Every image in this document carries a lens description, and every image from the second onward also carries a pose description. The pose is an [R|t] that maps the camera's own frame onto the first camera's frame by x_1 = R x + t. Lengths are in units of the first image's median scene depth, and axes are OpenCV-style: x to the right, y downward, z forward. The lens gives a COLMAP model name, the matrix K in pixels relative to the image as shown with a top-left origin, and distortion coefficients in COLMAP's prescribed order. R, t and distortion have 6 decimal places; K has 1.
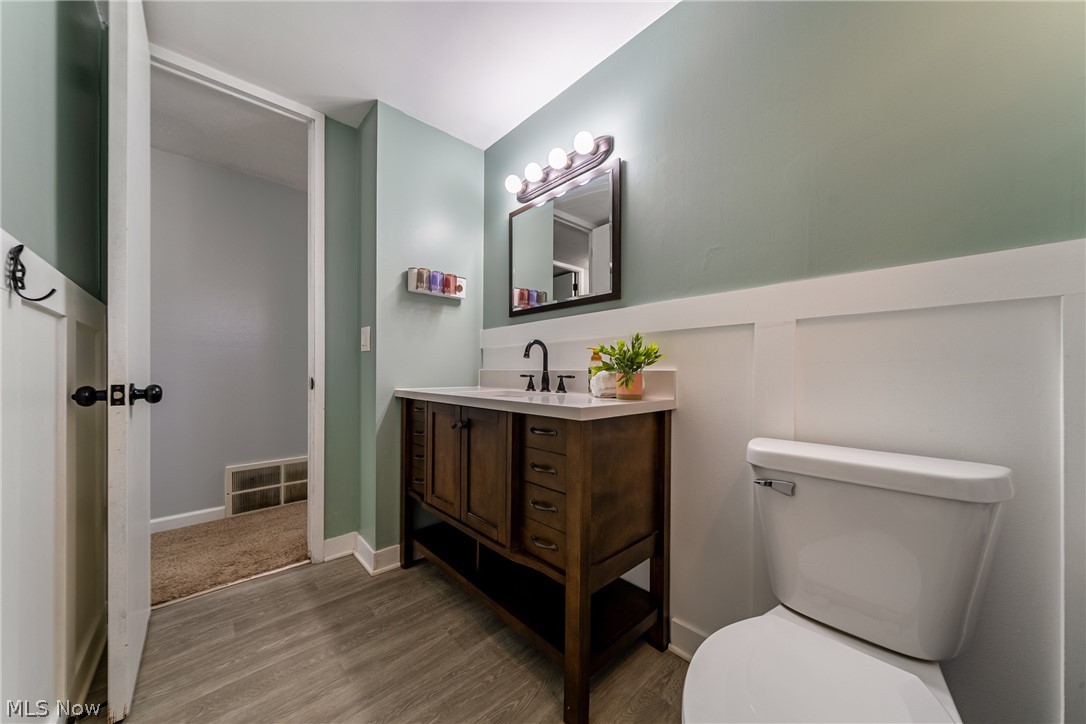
lens RADIAL K [[372.0, 0, 545.9], [0, 372.0, 369.1], [0, 0, 1]] dist [-0.003267, -0.000453]
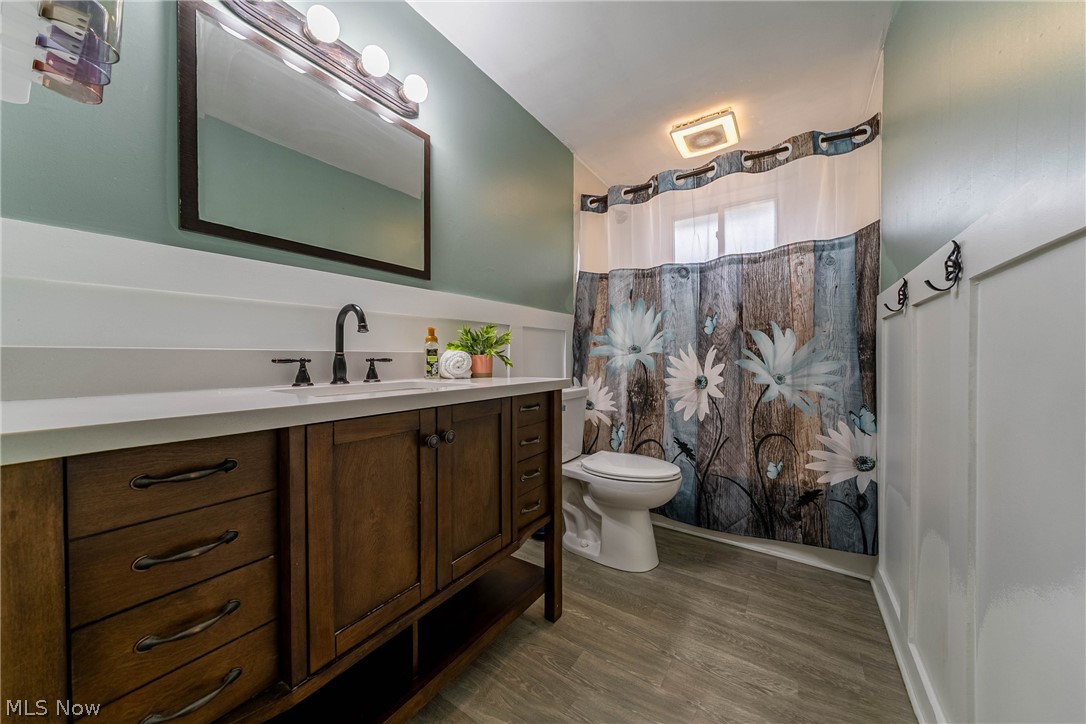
lens RADIAL K [[372.0, 0, 546.2], [0, 372.0, 359.1], [0, 0, 1]] dist [-0.003267, -0.000453]
pose [[-0.227719, -0.009979, 0.973676, -0.753822], [-0.007039, 0.999938, 0.008602, 0.009909], [-0.973701, -0.004895, -0.227775, 0.831911]]
